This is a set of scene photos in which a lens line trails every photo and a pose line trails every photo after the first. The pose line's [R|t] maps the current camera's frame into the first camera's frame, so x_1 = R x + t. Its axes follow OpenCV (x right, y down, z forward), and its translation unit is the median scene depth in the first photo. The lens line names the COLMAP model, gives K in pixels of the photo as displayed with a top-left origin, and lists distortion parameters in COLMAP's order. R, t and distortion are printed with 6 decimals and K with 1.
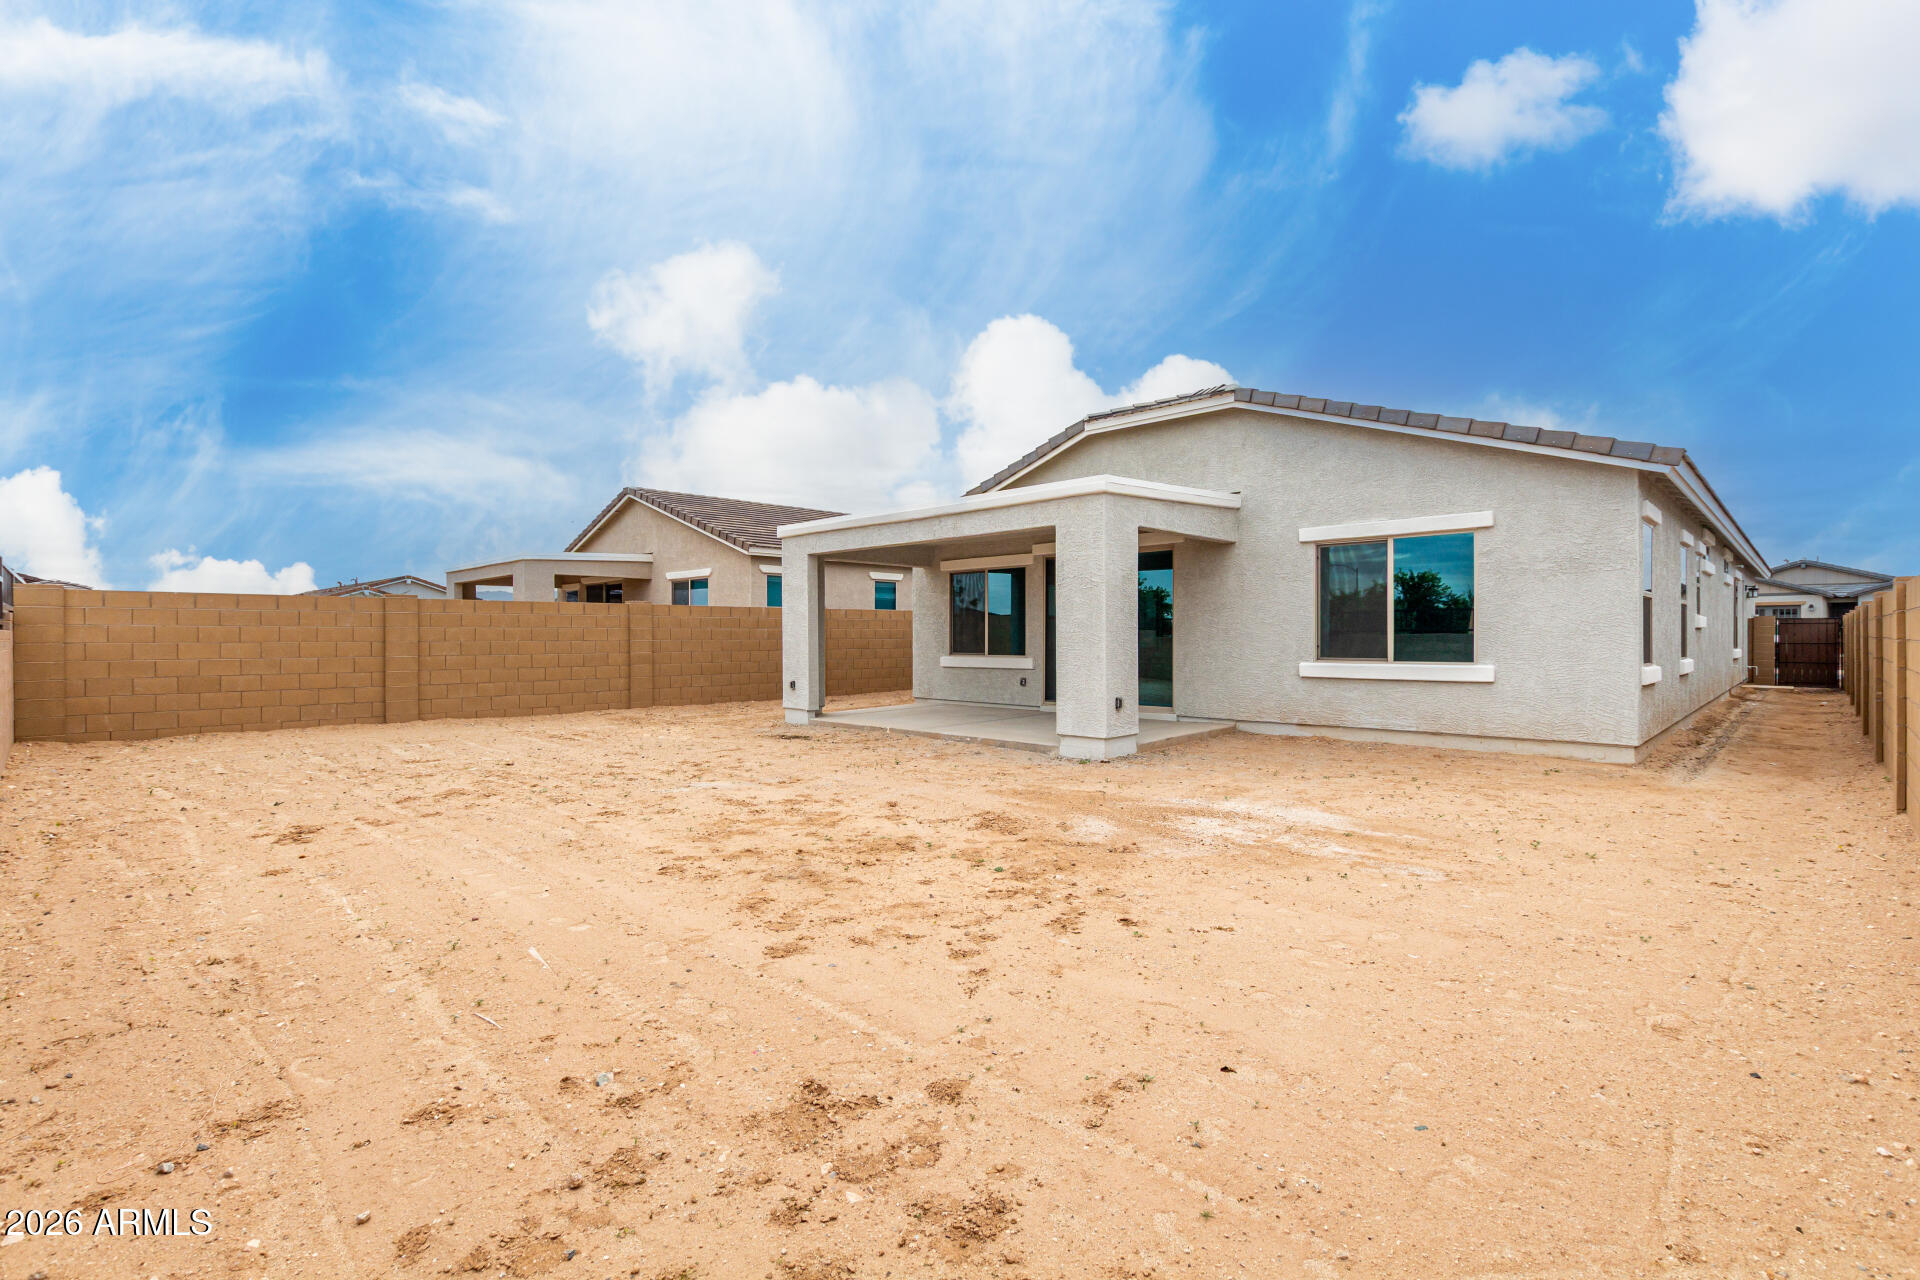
lens RADIAL K [[897.0, 0, 960.0], [0, 897.0, 640.0], [0, 0, 1]] dist [0.002073, -0.000516]
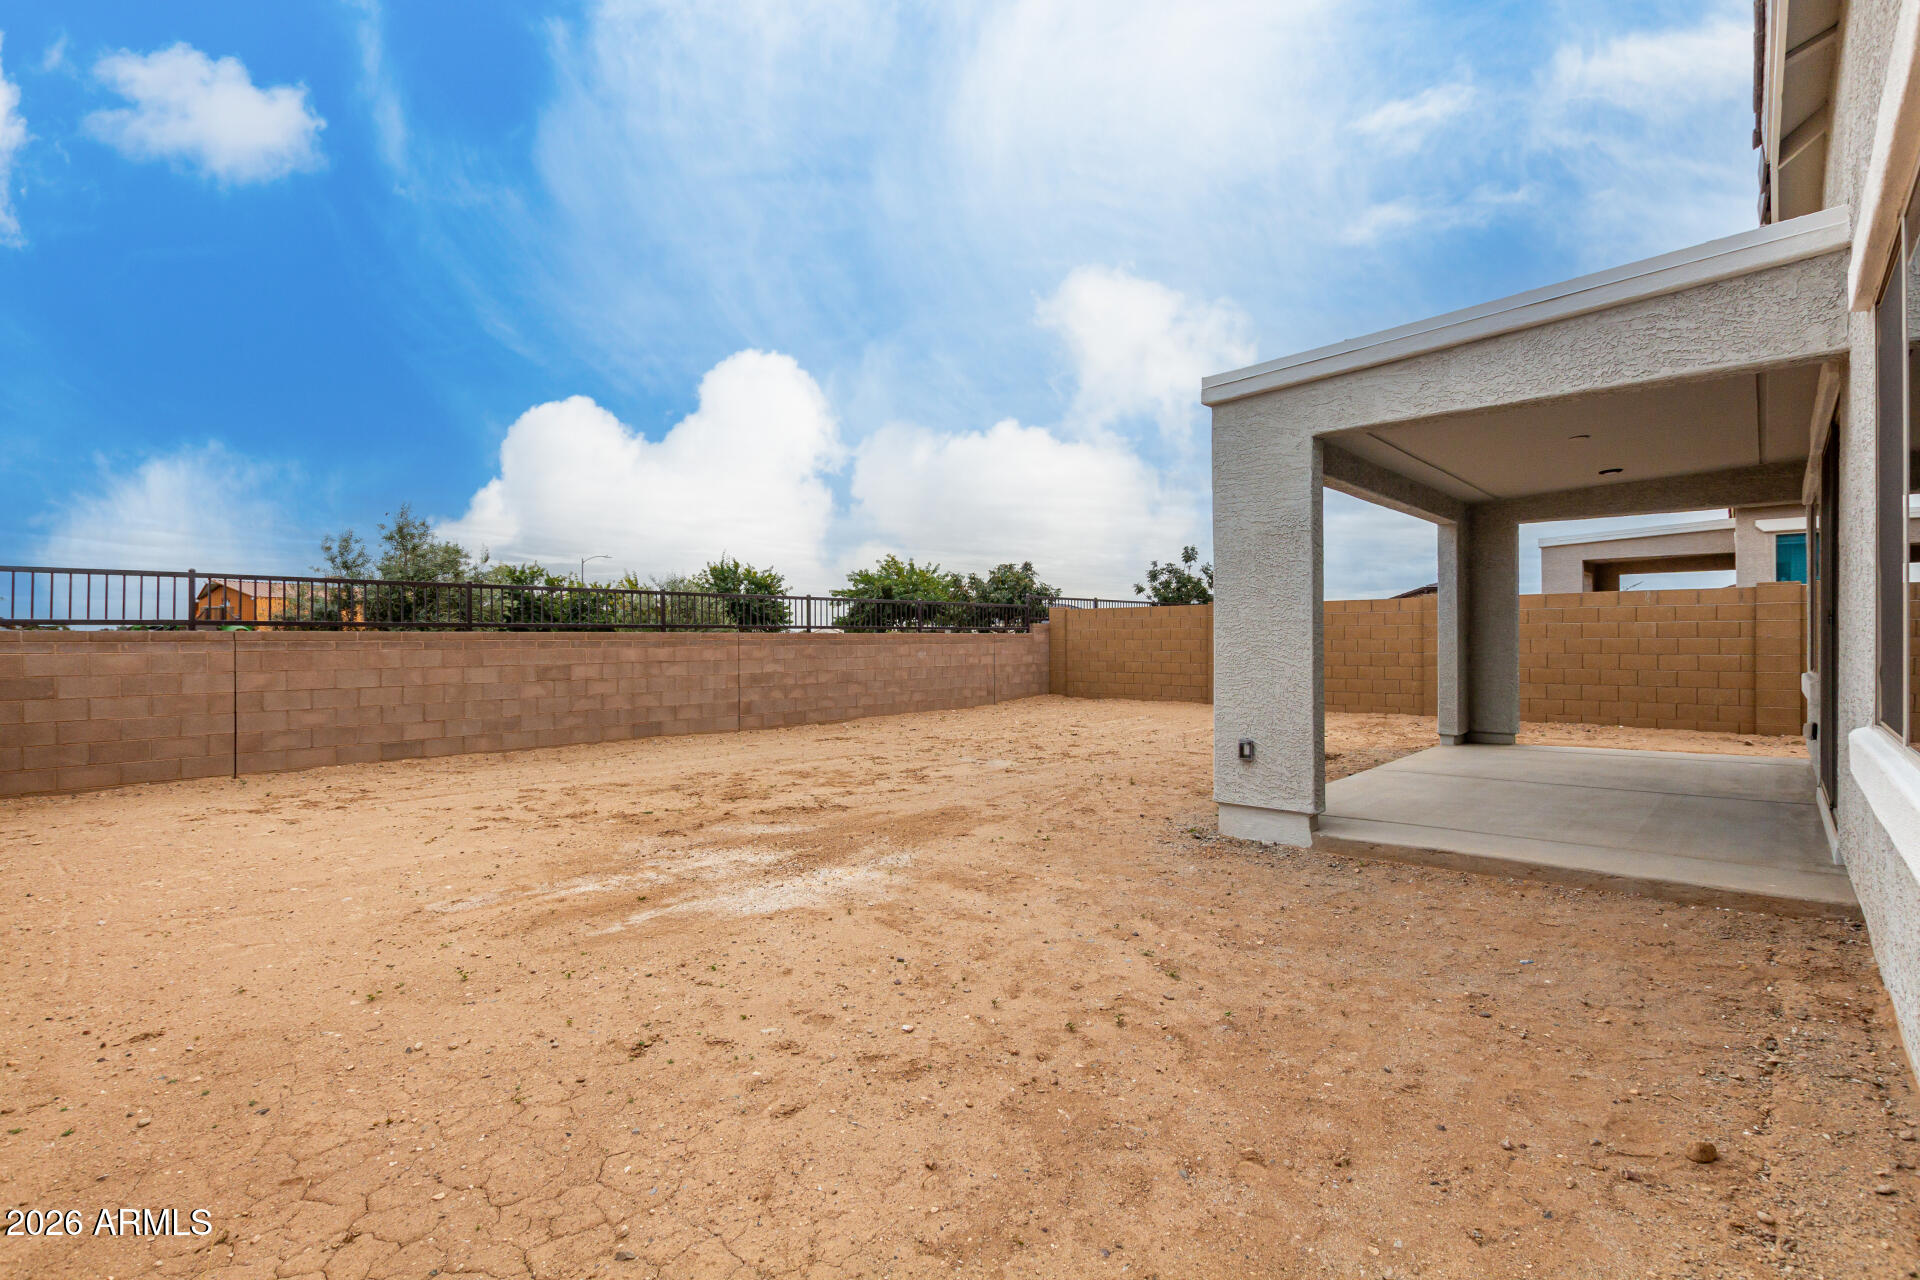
lens RADIAL K [[868.2, 0, 919.3], [0, 868.2, 636.6], [0, 0, 1]] dist [0.002289, -0.000193]
pose [[-0.011773, 0.000725, -0.999930, 0.629482], [0.001976, 0.999998, 0.000702, -0.004249], [0.999929, -0.001968, -0.011774, 0.649527]]
